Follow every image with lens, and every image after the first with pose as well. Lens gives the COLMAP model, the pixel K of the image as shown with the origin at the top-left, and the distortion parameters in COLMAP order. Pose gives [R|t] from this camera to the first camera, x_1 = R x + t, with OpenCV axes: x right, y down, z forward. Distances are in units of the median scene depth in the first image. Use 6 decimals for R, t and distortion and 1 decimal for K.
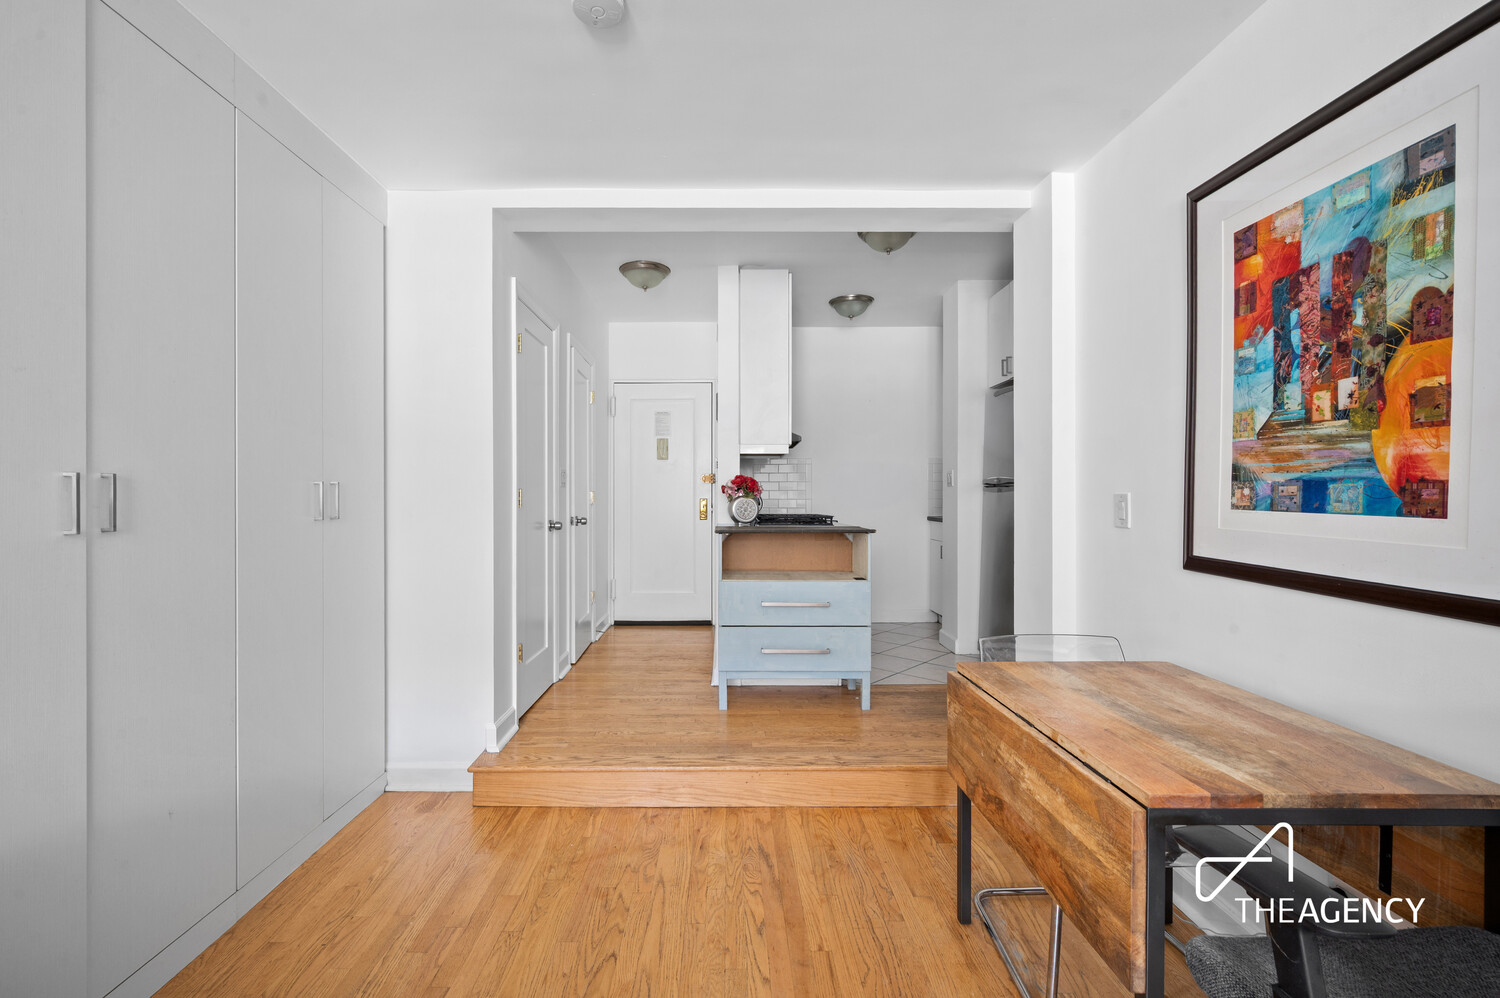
lens RADIAL K [[614.2, 0, 741.4], [0, 614.2, 504.8], [0, 0, 1]] dist [0.001473, 0.000236]
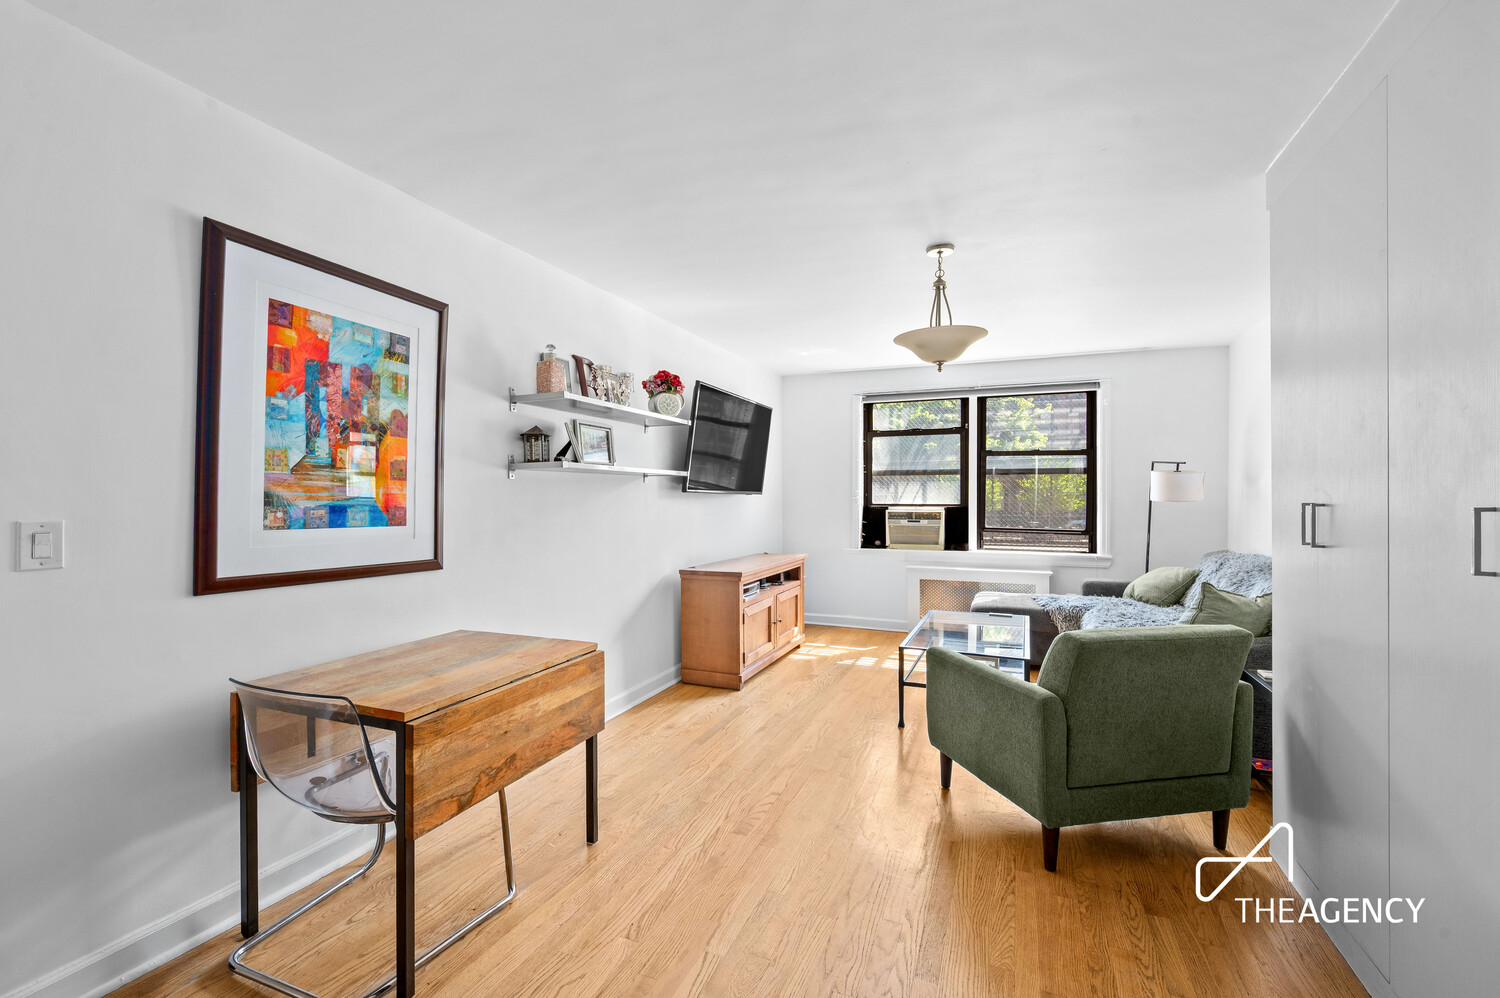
lens RADIAL K [[614.2, 0, 750.3], [0, 614.2, 493.0], [0, 0, 1]] dist [0.001473, 0.000236]
pose [[-0.907127, -0.005647, 0.420819, -0.605870], [-0.001794, 0.999953, 0.009549, -0.085644], [-0.420853, 0.007907, -0.907094, 1.873963]]
